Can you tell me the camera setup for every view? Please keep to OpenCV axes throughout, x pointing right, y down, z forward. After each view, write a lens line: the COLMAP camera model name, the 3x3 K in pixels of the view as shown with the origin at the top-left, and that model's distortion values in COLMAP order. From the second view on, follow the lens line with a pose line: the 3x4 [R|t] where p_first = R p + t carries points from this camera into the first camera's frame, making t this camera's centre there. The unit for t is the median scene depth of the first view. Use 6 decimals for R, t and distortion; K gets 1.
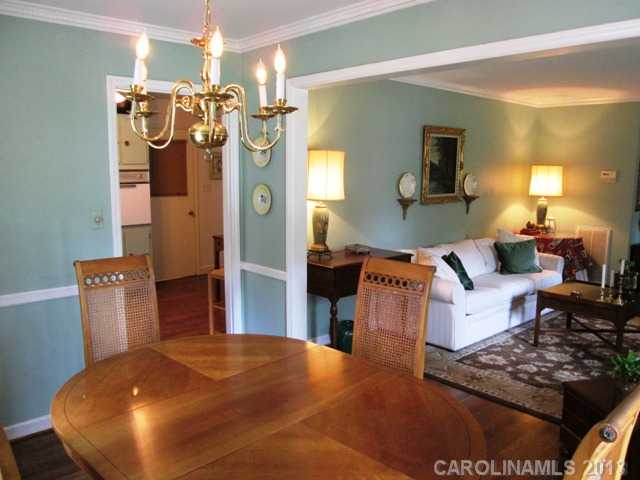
lens RADIAL K [[526.2, 0, 320.0], [0, 526.2, 240.0], [0, 0, 1]] dist [-0.039210, 0.002947]
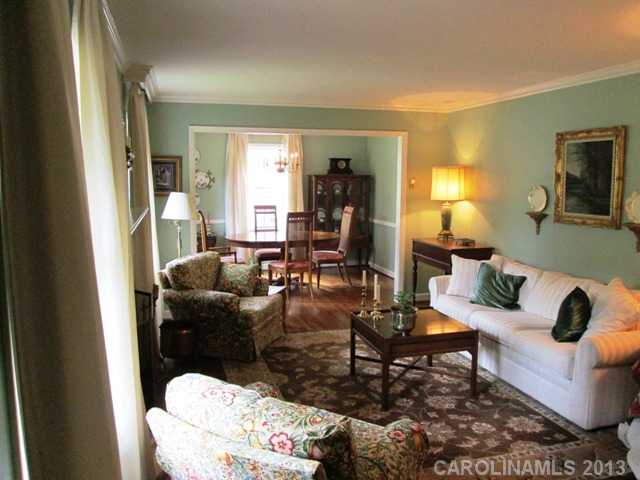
lens RADIAL K [[526.2, 0, 320.0], [0, 526.2, 240.0], [0, 0, 1]] dist [-0.039210, 0.002947]
pose [[-0.442072, 0.091293, -0.892321, 1.173378], [-0.156286, 0.971751, 0.176847, -0.133786], [0.883259, 0.217636, -0.415316, 1.043644]]
